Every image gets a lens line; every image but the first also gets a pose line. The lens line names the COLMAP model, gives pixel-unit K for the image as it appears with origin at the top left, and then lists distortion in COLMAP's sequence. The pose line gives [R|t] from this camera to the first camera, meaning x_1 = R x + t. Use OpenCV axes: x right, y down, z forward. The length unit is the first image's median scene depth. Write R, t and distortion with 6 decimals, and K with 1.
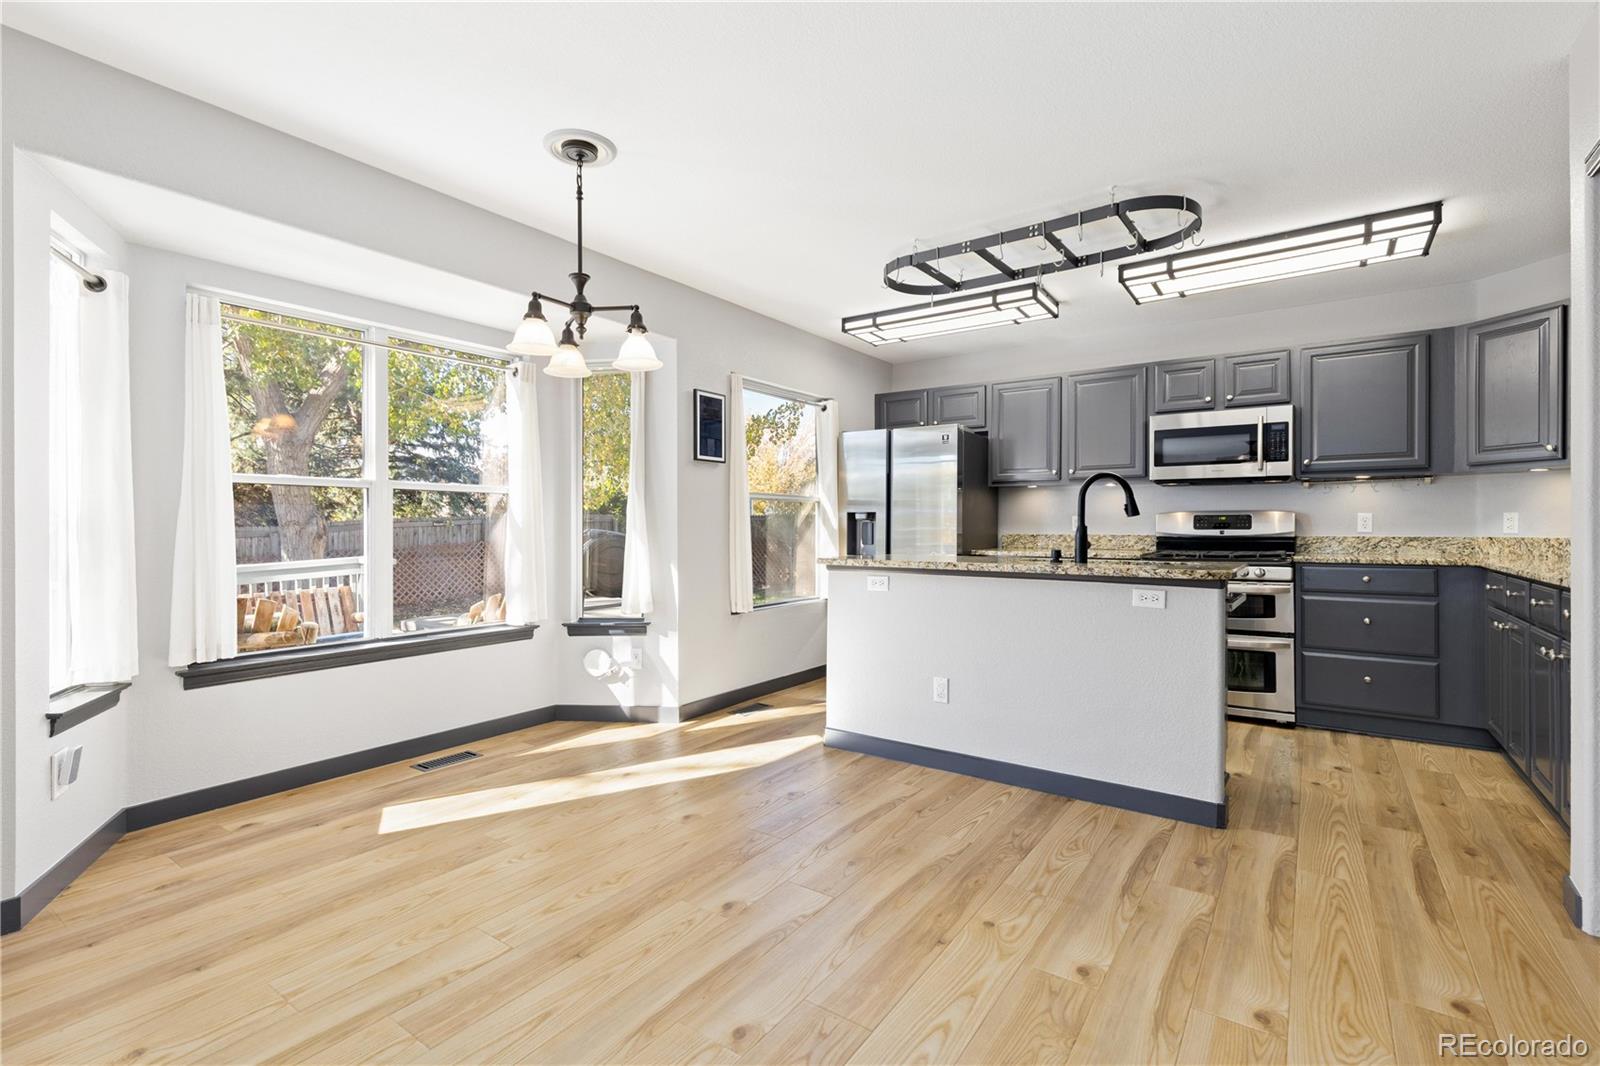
lens RADIAL K [[732.7, 0, 798.3], [0, 732.7, 527.7], [0, 0, 1]] dist [0.014087, -0.003169]
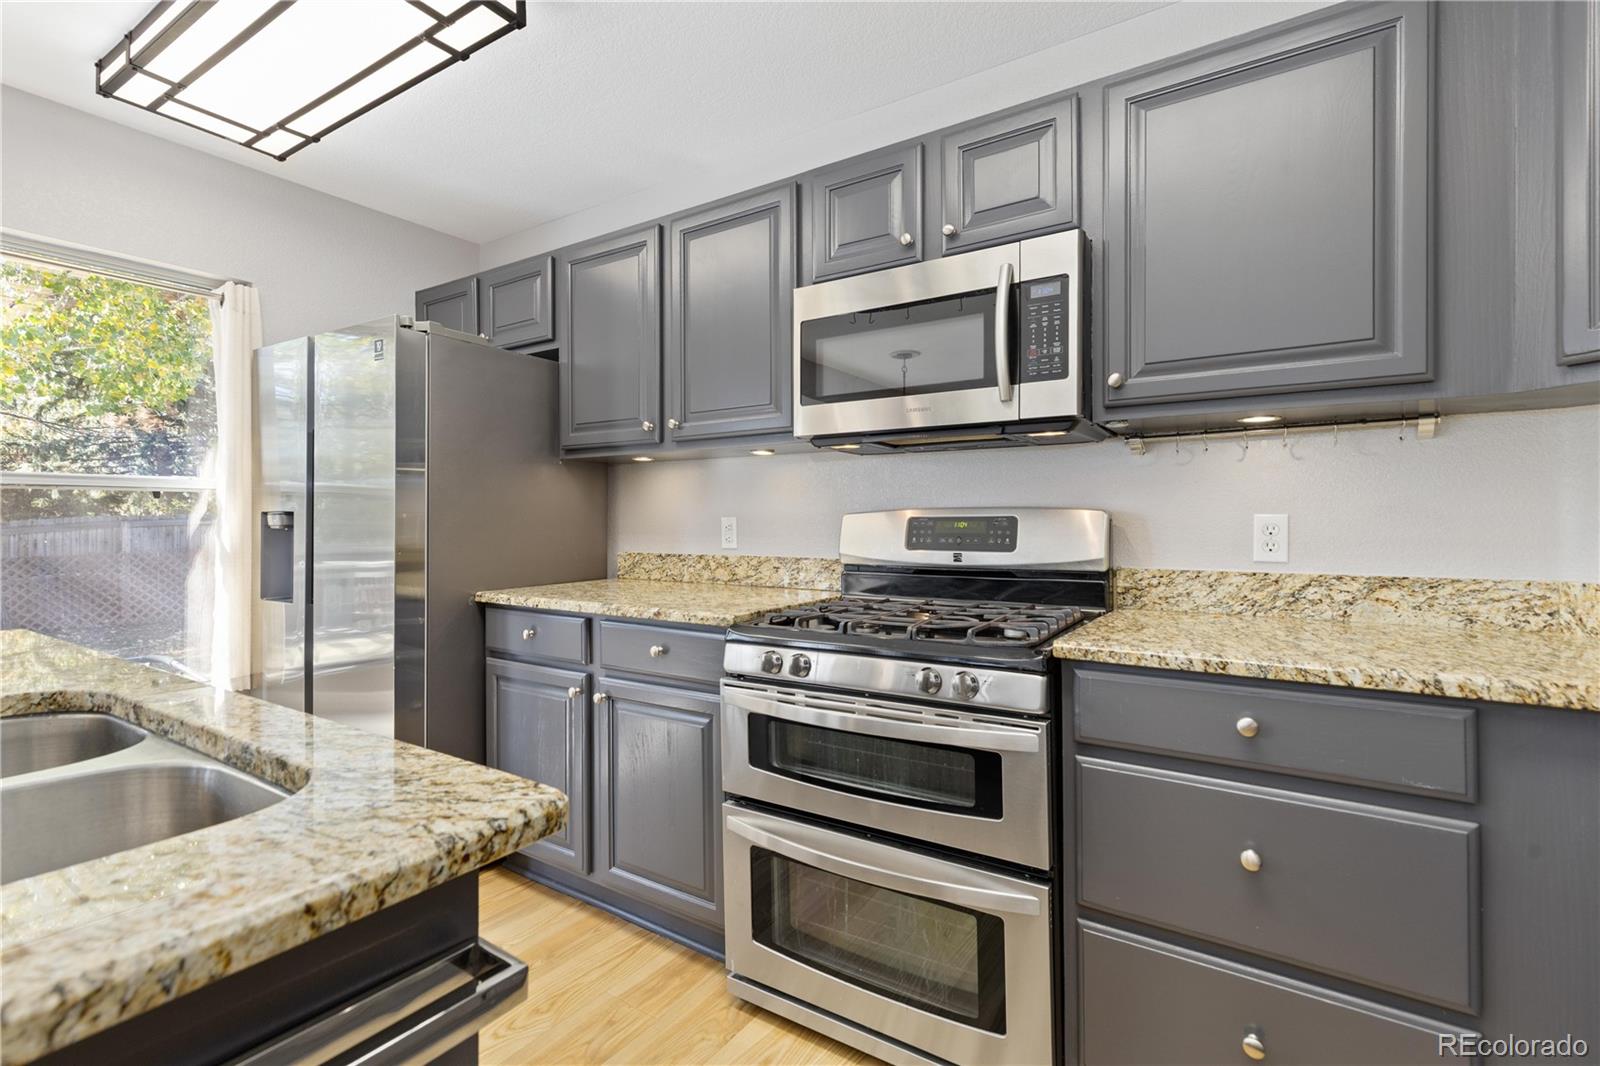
lens RADIAL K [[732.7, 0, 801.5], [0, 732.7, 518.8], [0, 0, 1]] dist [0.014087, -0.003169]
pose [[0.999544, -0.002740, 0.030056, 0.530463], [0.002831, 0.999992, -0.002963, -0.017375], [-0.030048, 0.003047, 0.999544, 0.643147]]
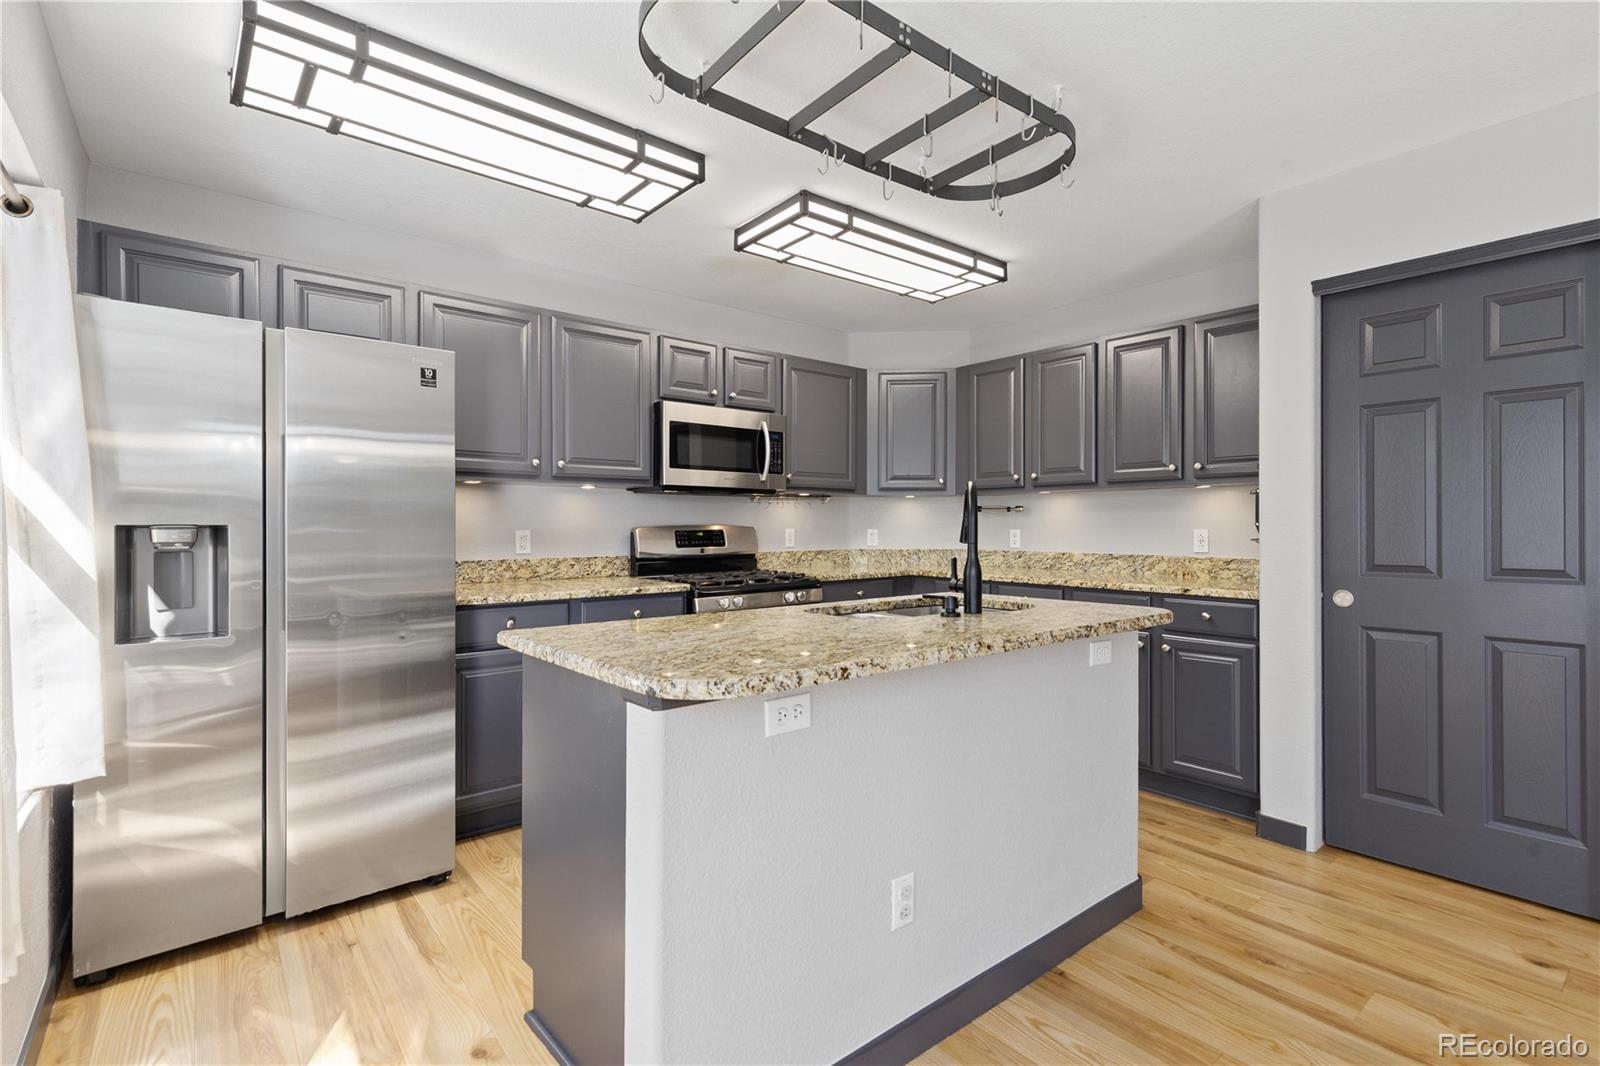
lens RADIAL K [[732.7, 0, 790.9], [0, 732.7, 531.9], [0, 0, 1]] dist [0.014087, -0.003169]
pose [[0.278304, -0.009791, 0.960443, -0.240673], [0.002189, 0.999952, 0.009559, -0.026248], [-0.960491, -0.000558, 0.278312, 0.749379]]
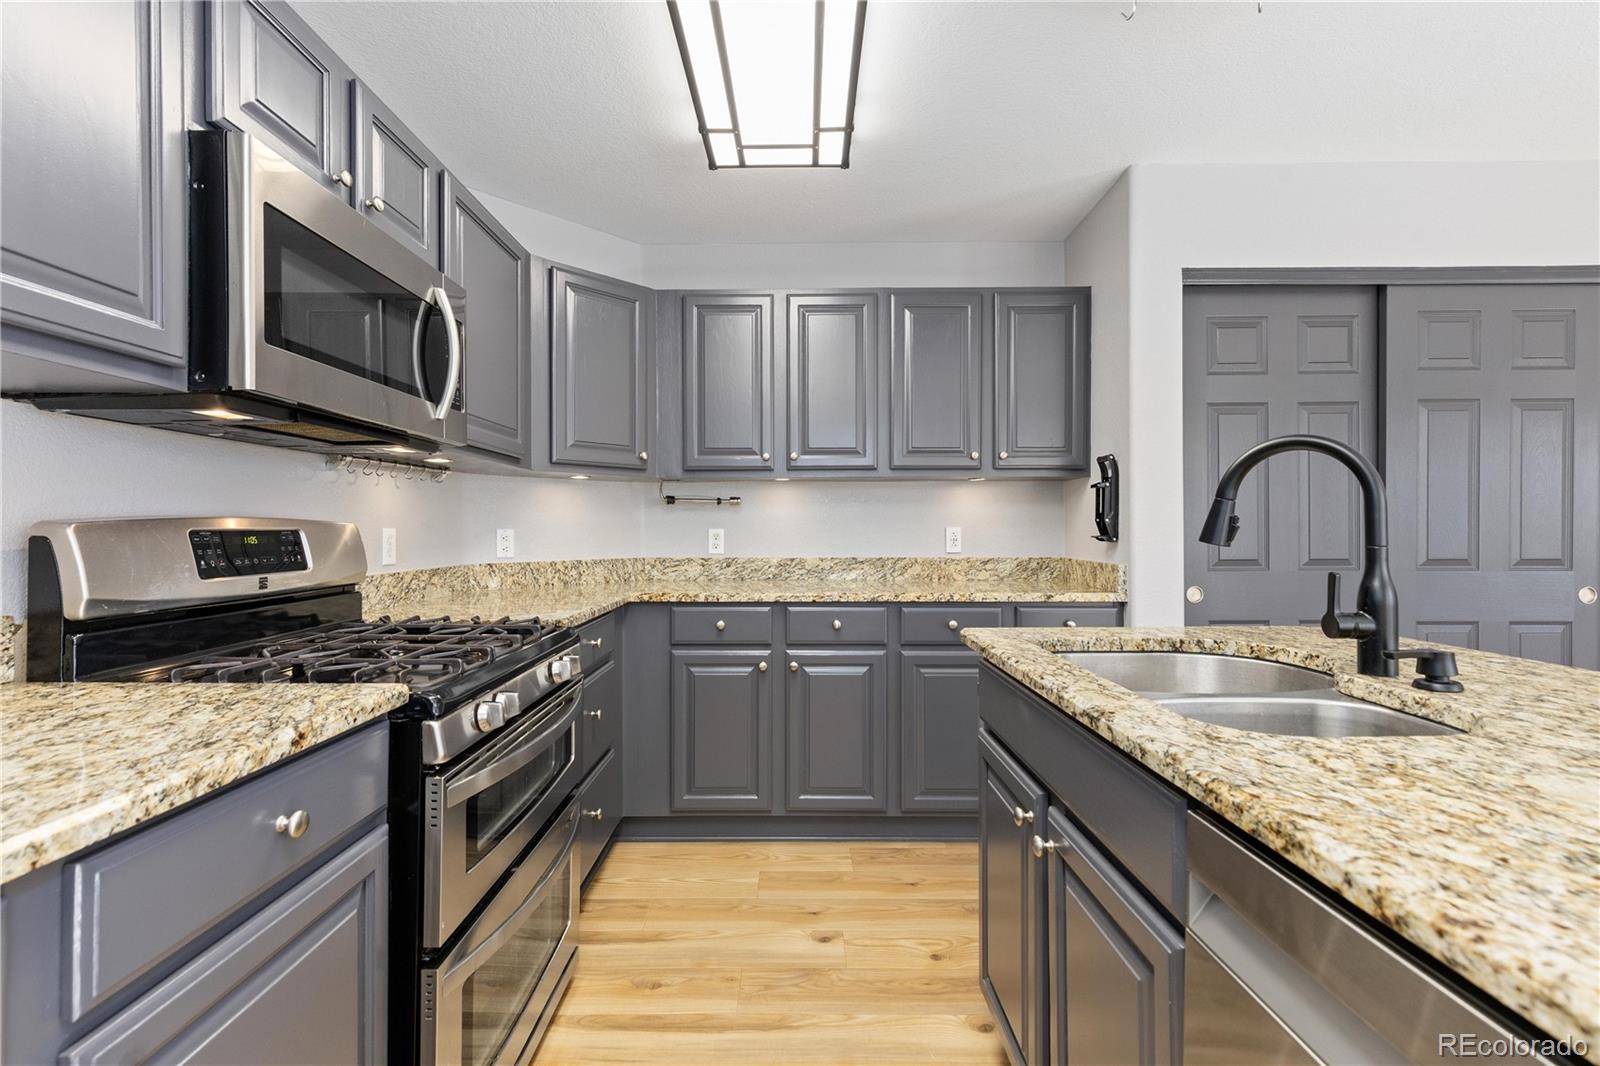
lens RADIAL K [[732.7, 0, 794.0], [0, 732.7, 529.0], [0, 0, 1]] dist [0.014087, -0.003169]
pose [[-0.569419, -0.000909, 0.822047, 0.188888], [0.002783, 0.999992, 0.003033, -0.020655], [-0.822042, 0.004015, -0.569412, 1.119397]]
